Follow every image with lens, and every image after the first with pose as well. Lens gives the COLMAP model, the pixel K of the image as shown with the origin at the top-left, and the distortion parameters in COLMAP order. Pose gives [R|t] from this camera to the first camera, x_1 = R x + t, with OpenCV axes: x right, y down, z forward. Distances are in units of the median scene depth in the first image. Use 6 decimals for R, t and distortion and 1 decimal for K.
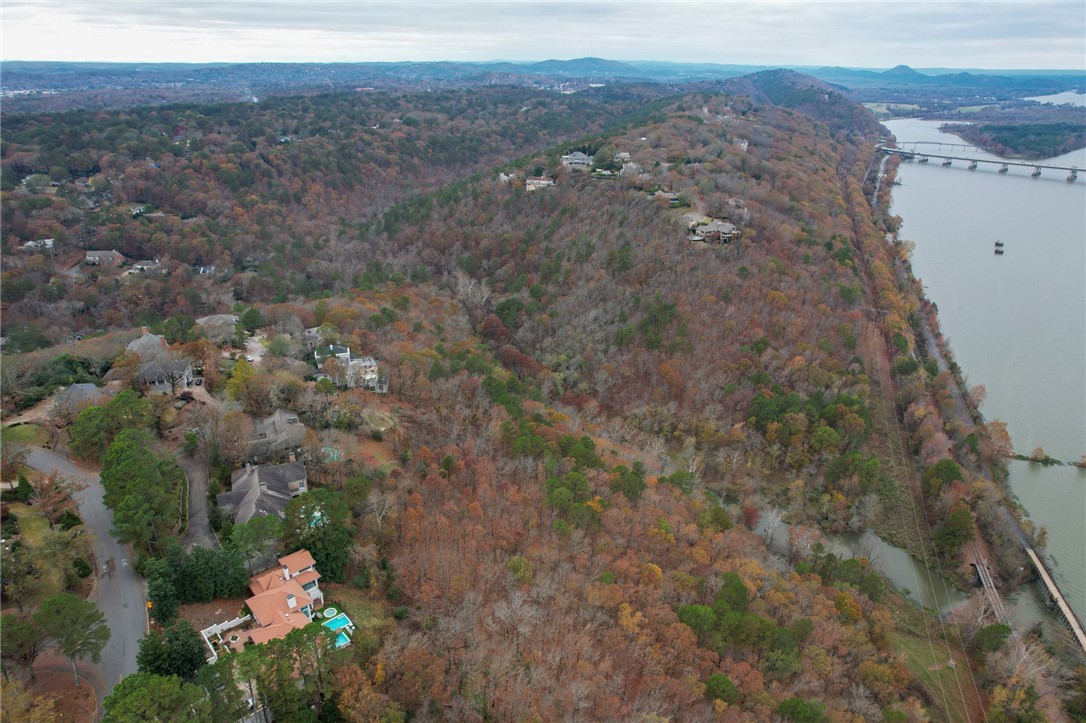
lens RADIAL K [[695.6, 0, 550.9], [0, 695.6, 362.2], [0, 0, 1]] dist [-0.068917, 0.056083]
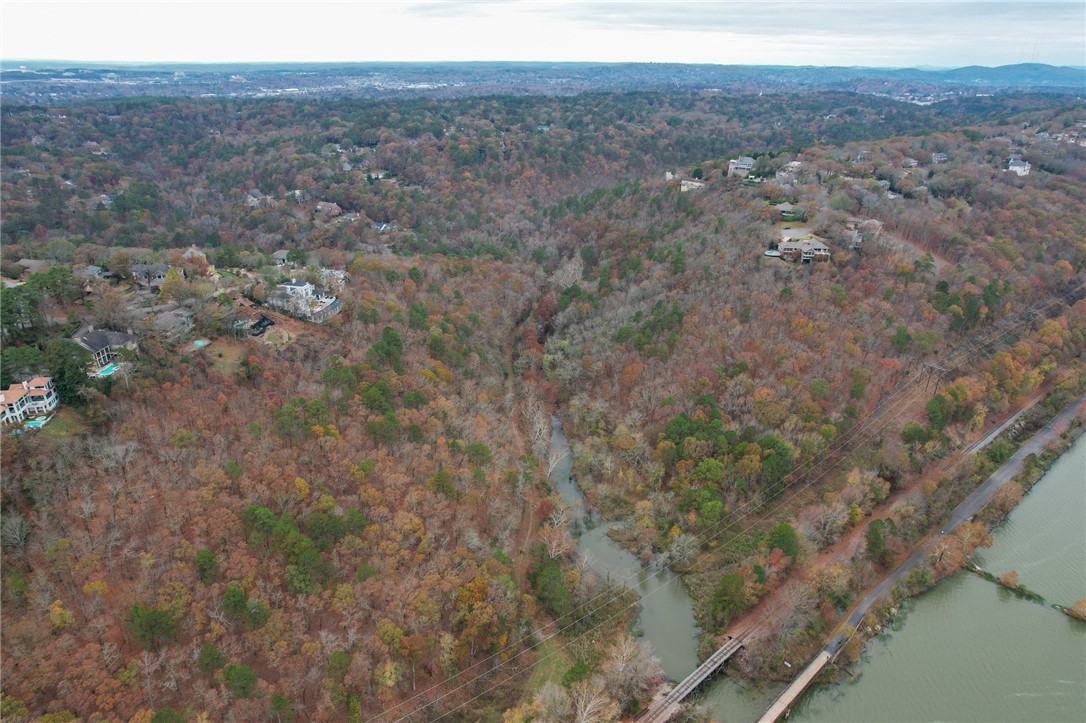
lens RADIAL K [[695.6, 0, 548.7], [0, 695.6, 363.4], [0, 0, 1]] dist [-0.068917, 0.056083]
pose [[0.857987, 0.209677, -0.468928, 0.323595], [-0.210601, 0.976231, 0.051183, -0.016207], [0.468514, 0.054843, 0.881752, 0.045765]]
